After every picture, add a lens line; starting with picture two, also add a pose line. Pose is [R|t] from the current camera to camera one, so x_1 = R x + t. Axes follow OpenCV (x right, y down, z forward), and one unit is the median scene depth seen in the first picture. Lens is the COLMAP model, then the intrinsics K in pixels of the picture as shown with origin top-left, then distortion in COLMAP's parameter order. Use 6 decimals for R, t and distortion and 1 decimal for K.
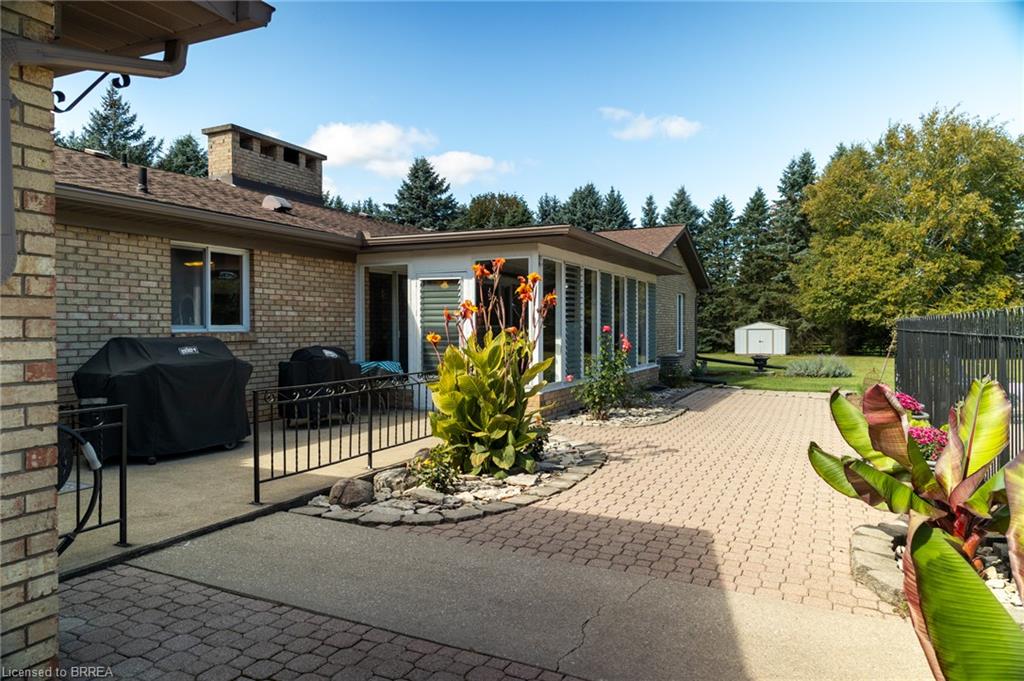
lens RADIAL K [[685.8, 0, 512.0], [0, 685.8, 340.5], [0, 0, 1]] dist [0.001994, 0.000217]
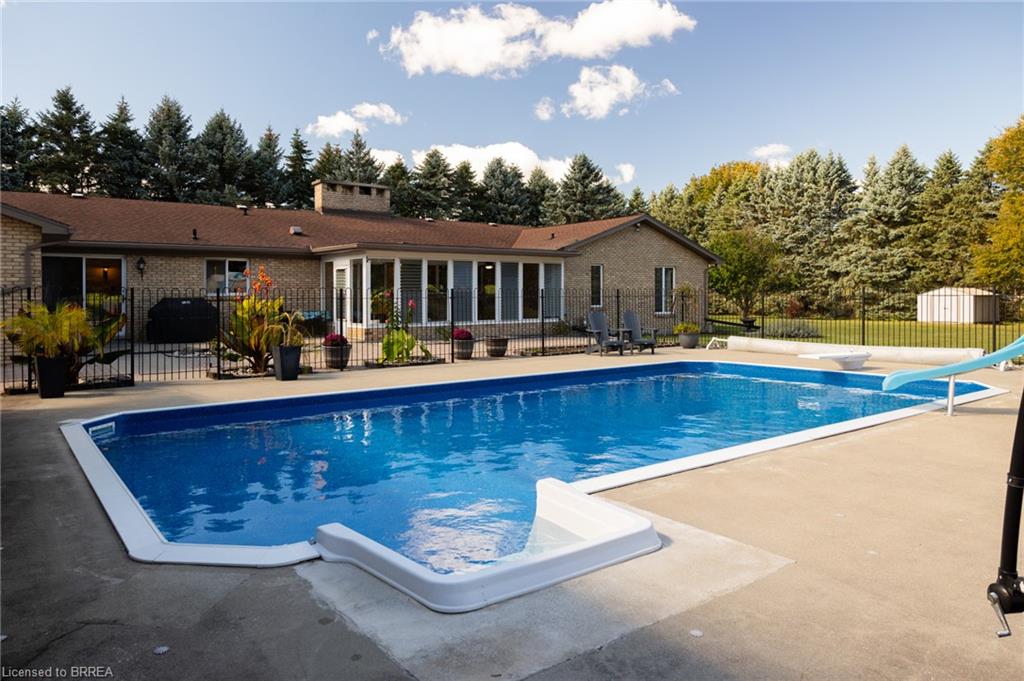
lens RADIAL K [[693.9, 0, 511.6], [0, 693.9, 298.7], [0, 0, 1]] dist [0.000129, -0.000702]
pose [[0.885306, 0.002595, -0.465001, 0.311613], [-0.008233, 0.999915, -0.010095, 0.002764], [0.464935, 0.012765, 0.885253, -0.128676]]
